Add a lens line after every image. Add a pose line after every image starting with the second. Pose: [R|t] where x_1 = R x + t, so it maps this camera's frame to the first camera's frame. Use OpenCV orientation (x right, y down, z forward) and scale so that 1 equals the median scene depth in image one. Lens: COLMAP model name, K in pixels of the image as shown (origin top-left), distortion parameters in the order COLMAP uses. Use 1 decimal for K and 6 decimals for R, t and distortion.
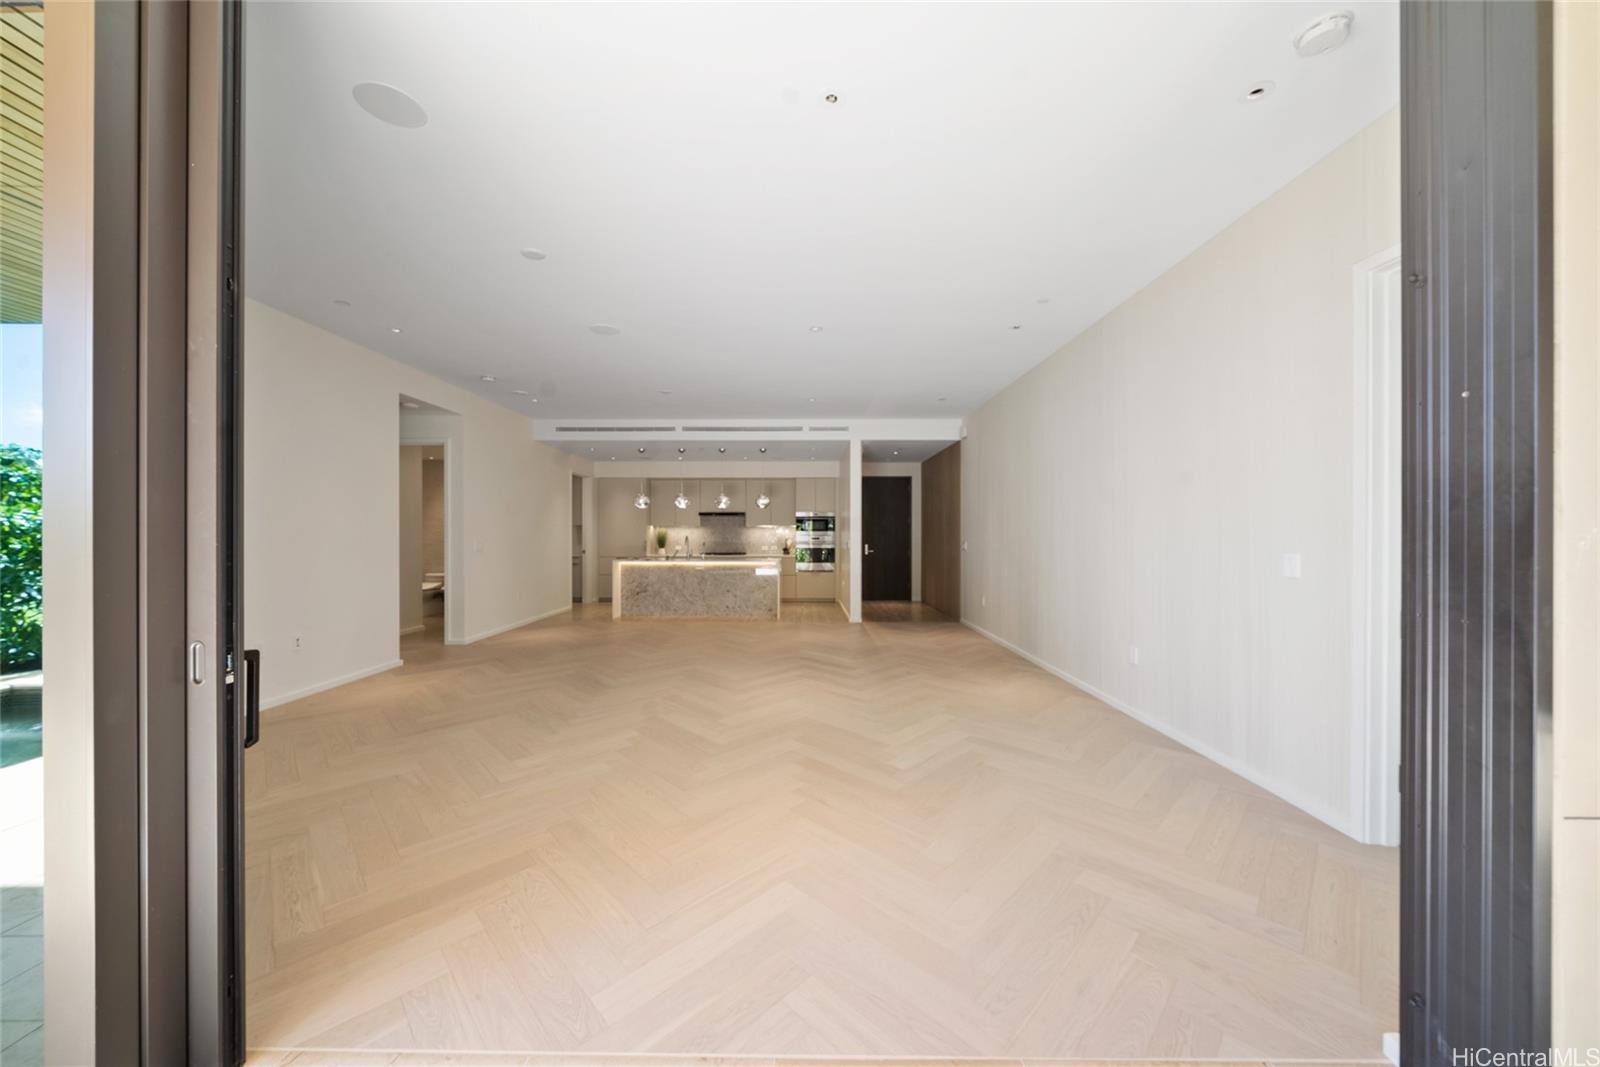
lens RADIAL K [[552.9, 0, 793.6], [0, 552.9, 535.1], [0, 0, 1]] dist [-0.004216, 0.000001]
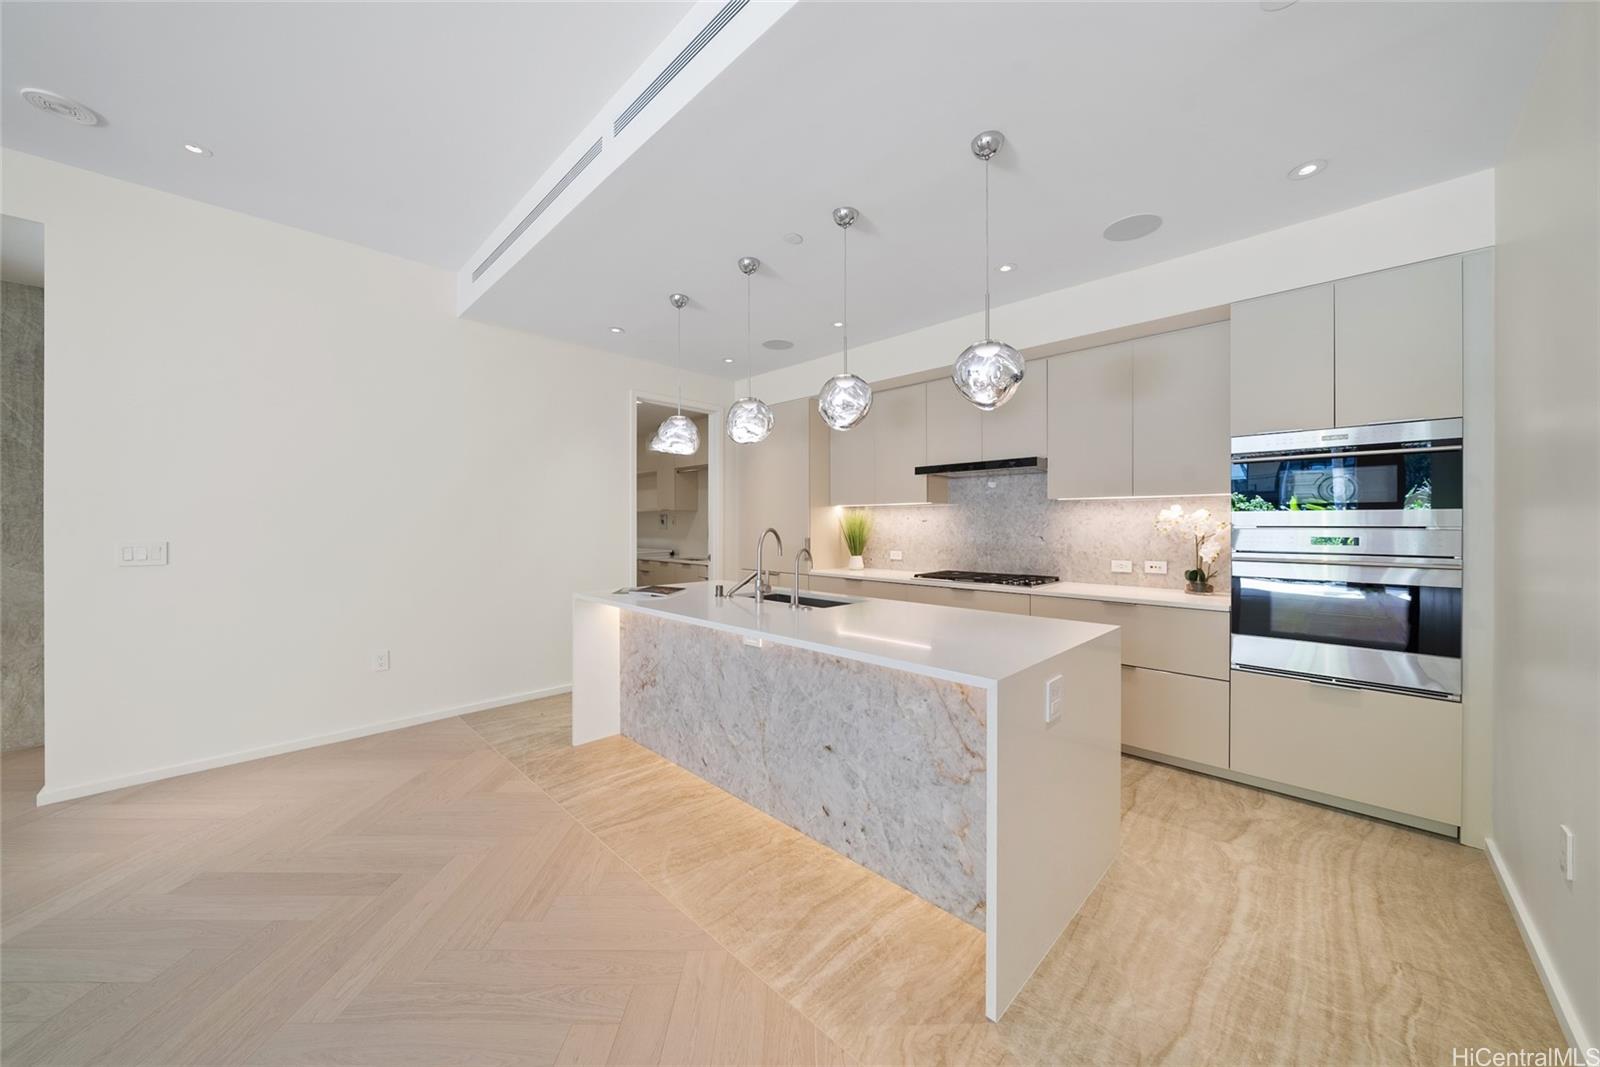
lens RADIAL K [[552.9, 0, 799.9], [0, 552.9, 524.8], [0, 0, 1]] dist [-0.004216, 0.000001]
pose [[0.720814, -0.001665, -0.693127, 0.046189], [-0.000221, 0.999997, -0.002631, 0.000200], [0.693129, 0.002050, 0.720811, 0.809035]]
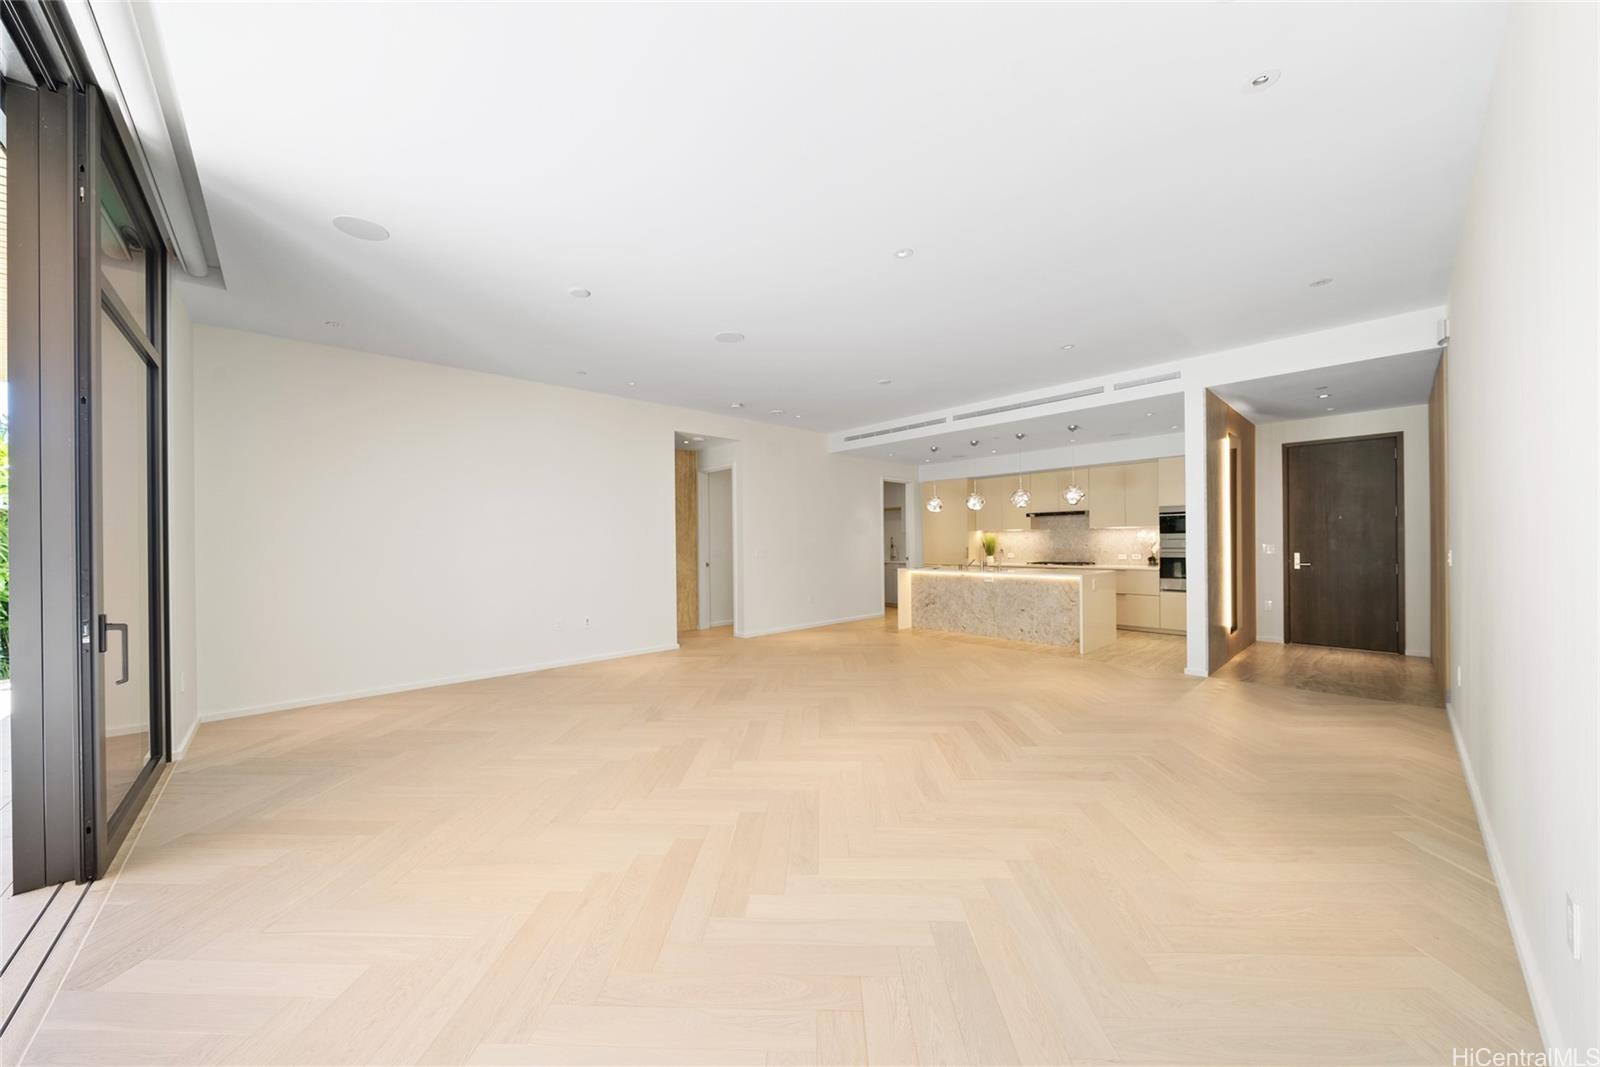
lens RADIAL K [[552.9, 0, 796.8], [0, 552.9, 545.0], [0, 0, 1]] dist [-0.004216, 0.000001]
pose [[0.686521, -0.005440, -0.727089, 0.240202], [0.011782, 0.999924, 0.003643, -0.000429], [0.727014, -0.011067, 0.686533, 0.211140]]
